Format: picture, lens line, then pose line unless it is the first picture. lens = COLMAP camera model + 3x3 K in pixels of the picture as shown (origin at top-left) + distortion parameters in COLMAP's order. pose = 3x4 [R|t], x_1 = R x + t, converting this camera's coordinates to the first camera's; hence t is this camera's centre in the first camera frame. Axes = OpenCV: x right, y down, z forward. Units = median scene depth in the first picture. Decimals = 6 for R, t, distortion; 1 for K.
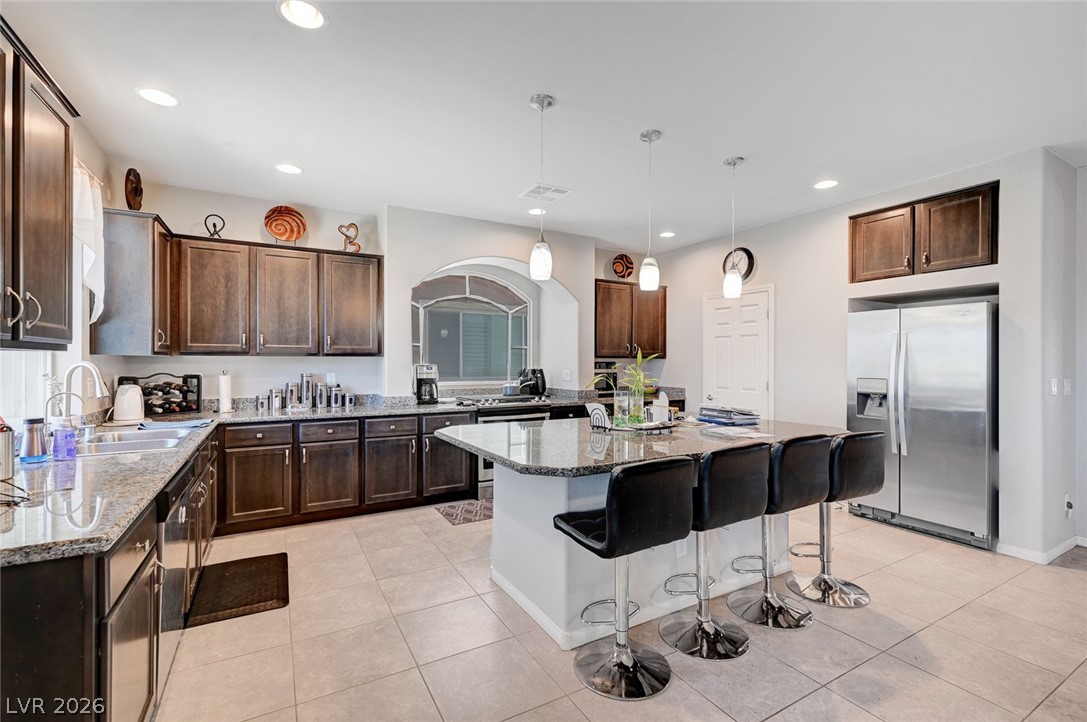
lens RADIAL K [[478.2, 0, 534.2], [0, 478.2, 361.4], [0, 0, 1]] dist [0.002343, 0.001321]
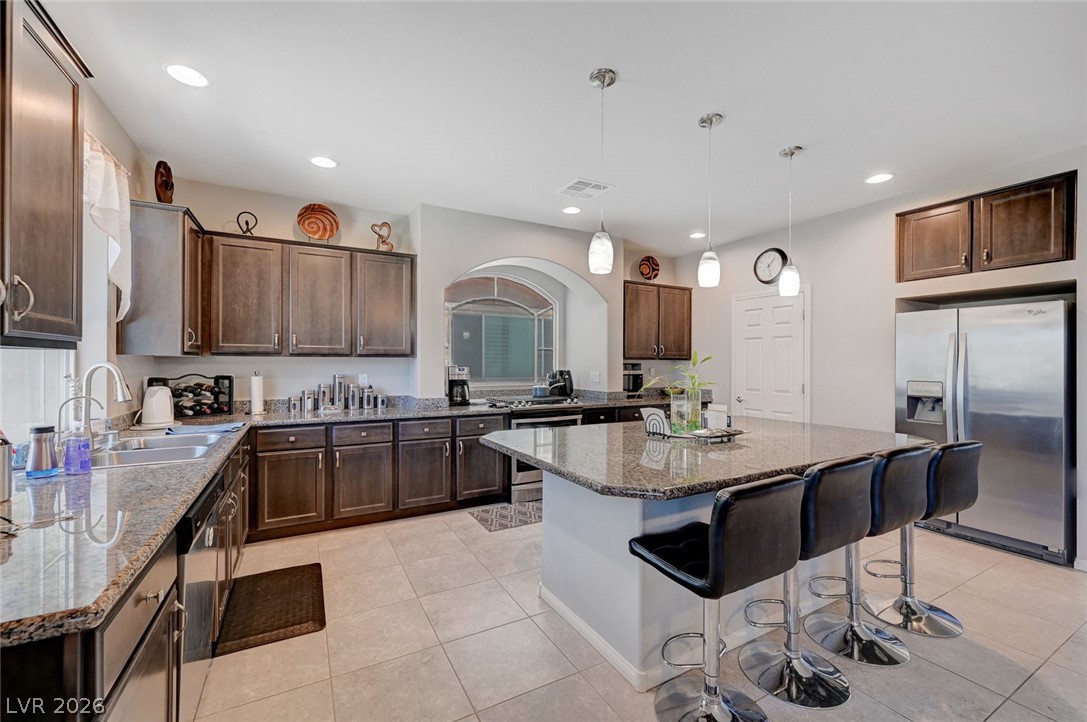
lens RADIAL K [[438.4, 0, 529.9], [0, 438.4, 361.7], [0, 0, 1]] dist [0.001373, 0.001086]
pose [[0.999883, 0.002117, -0.015152, -0.075324], [-0.002147, 0.999996, -0.001960, -0.000098], [0.015148, 0.001993, 0.999883, 0.112952]]
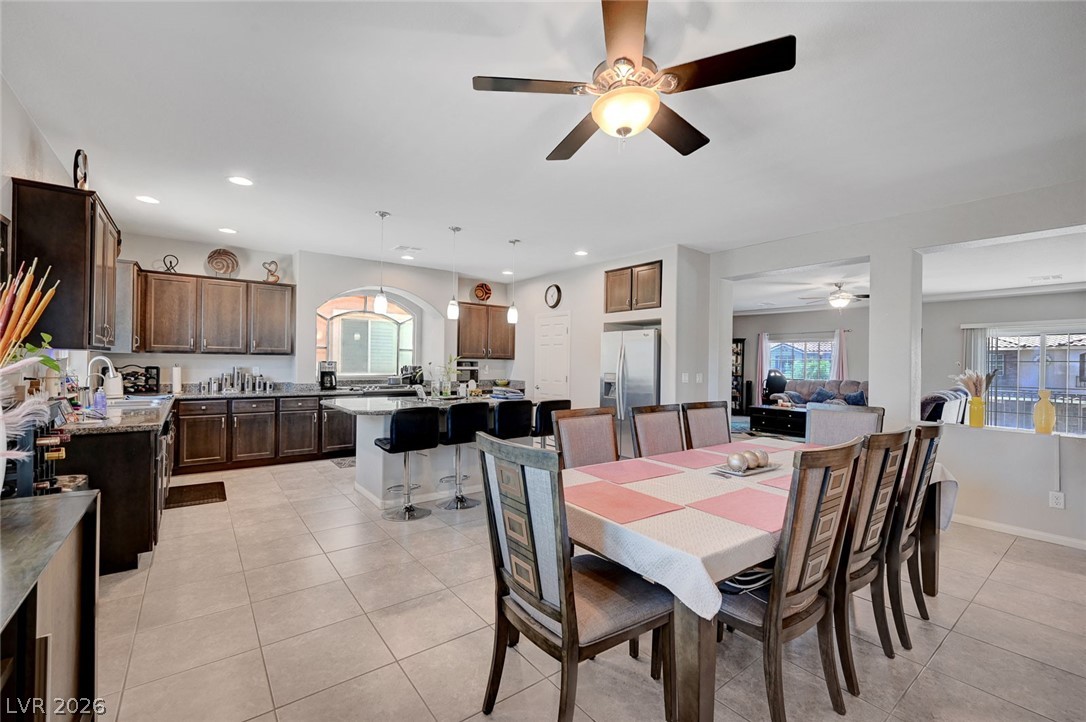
lens RADIAL K [[477.7, 0, 533.0], [0, 477.7, 362.9], [0, 0, 1]] dist [0.002343, 0.001321]
pose [[0.992865, 0.011898, 0.118650, 0.247898], [-0.012052, 0.999927, 0.000580, 0.002760], [-0.118635, -0.002006, 0.992936, -0.561337]]
